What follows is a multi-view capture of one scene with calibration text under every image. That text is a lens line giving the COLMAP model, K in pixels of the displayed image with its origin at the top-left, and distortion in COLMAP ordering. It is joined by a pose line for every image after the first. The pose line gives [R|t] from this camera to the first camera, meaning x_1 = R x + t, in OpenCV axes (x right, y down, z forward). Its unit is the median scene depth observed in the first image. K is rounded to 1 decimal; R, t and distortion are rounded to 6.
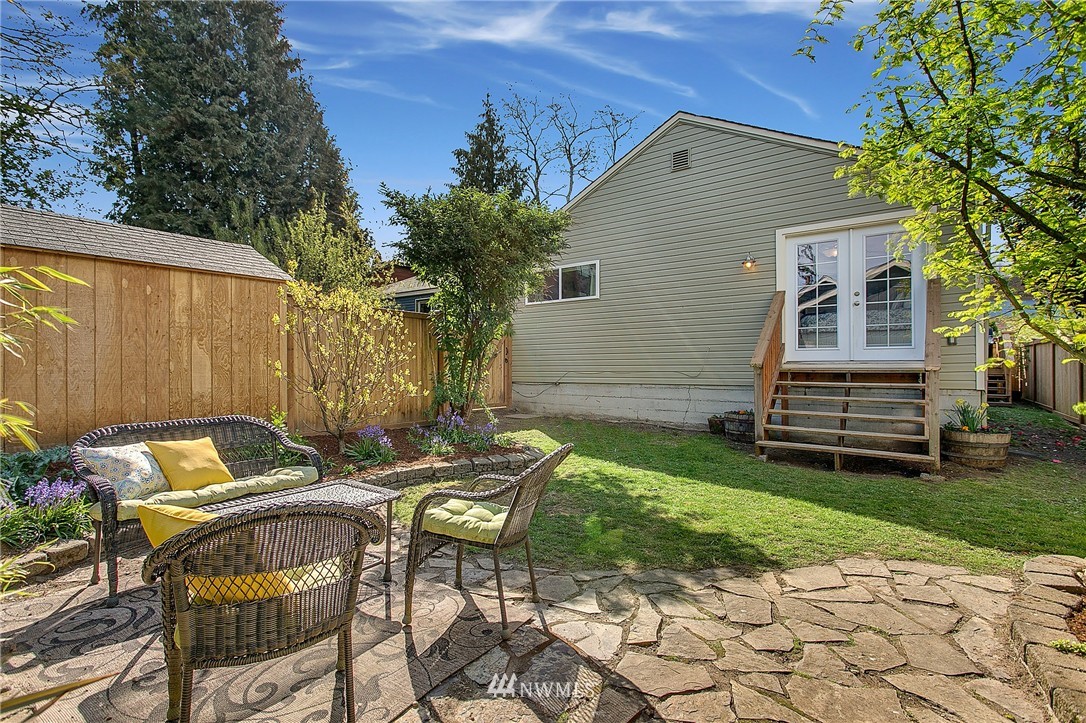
lens RADIAL K [[516.5, 0, 546.1], [0, 516.5, 360.6], [0, 0, 1]] dist [0.002719, 0.000643]
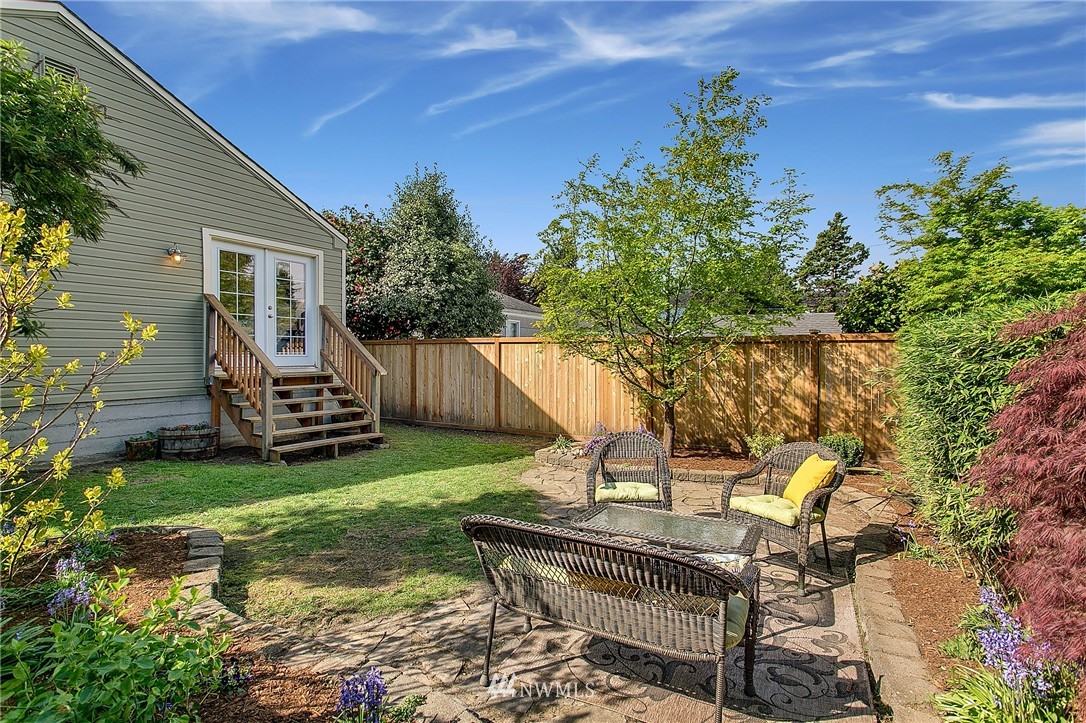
lens RADIAL K [[516.5, 0, 546.1], [0, 516.5, 360.6], [0, 0, 1]] dist [0.002719, 0.000643]
pose [[-0.117333, -0.015199, 0.992976, -0.741831], [-0.015836, 0.999784, 0.013432, -0.045976], [-0.992966, -0.014149, -0.117549, 0.650669]]
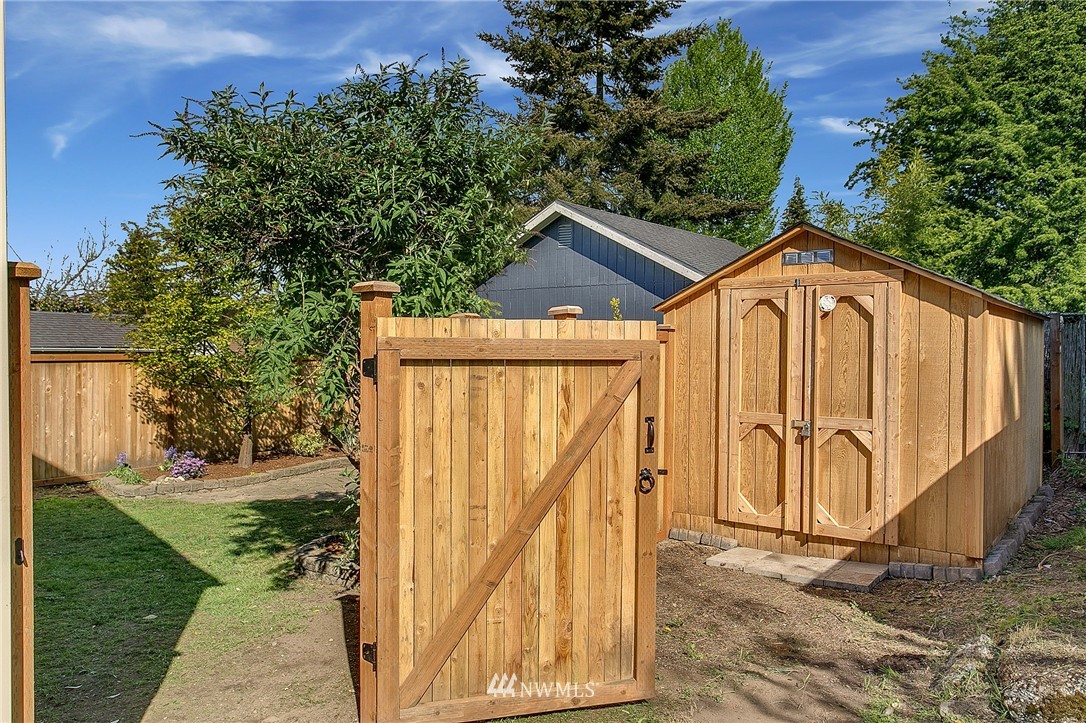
lens RADIAL K [[788.8, 0, 543.0], [0, 788.8, 361.5], [0, 0, 1]] dist [0.005882, 0.006156]
pose [[-0.999793, -0.000500, 0.020319, -0.403736], [-0.000289, 0.999946, 0.010432, -0.098033], [-0.020323, 0.010424, -0.999739, 2.234898]]
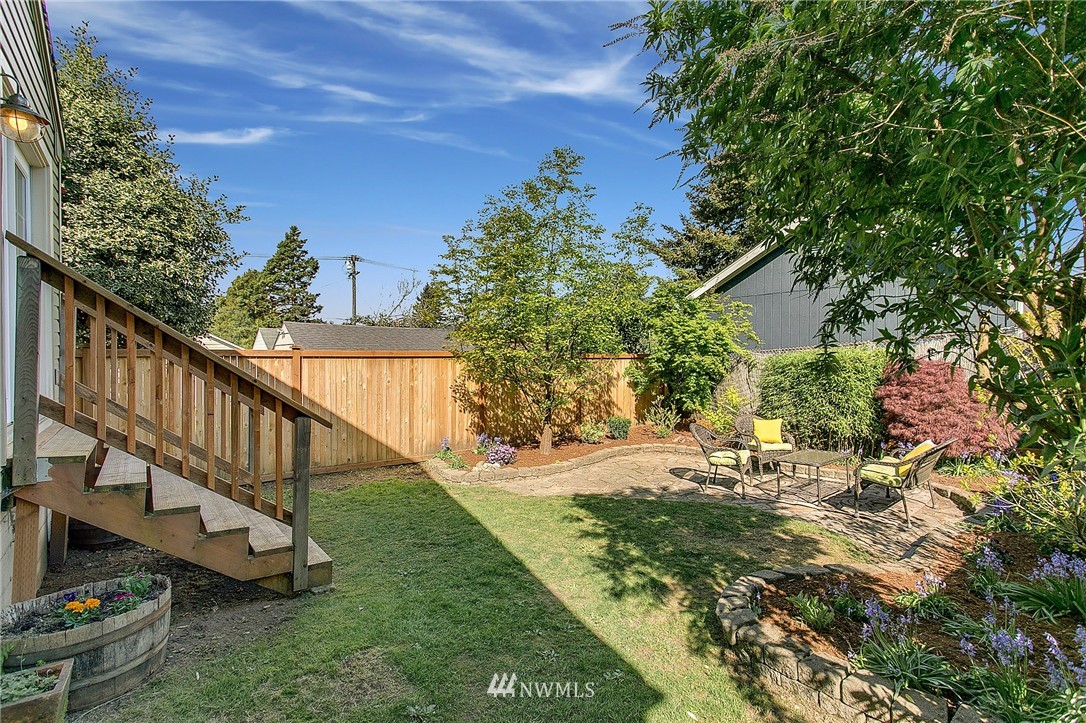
lens RADIAL K [[516.5, 0, 546.1], [0, 516.5, 360.6], [0, 0, 1]] dist [0.002719, 0.000643]
pose [[-0.964910, 0.000615, 0.262579, 0.015310], [-0.000344, 0.999993, -0.003608, -0.064934], [-0.262579, -0.003572, -0.964904, 1.641098]]
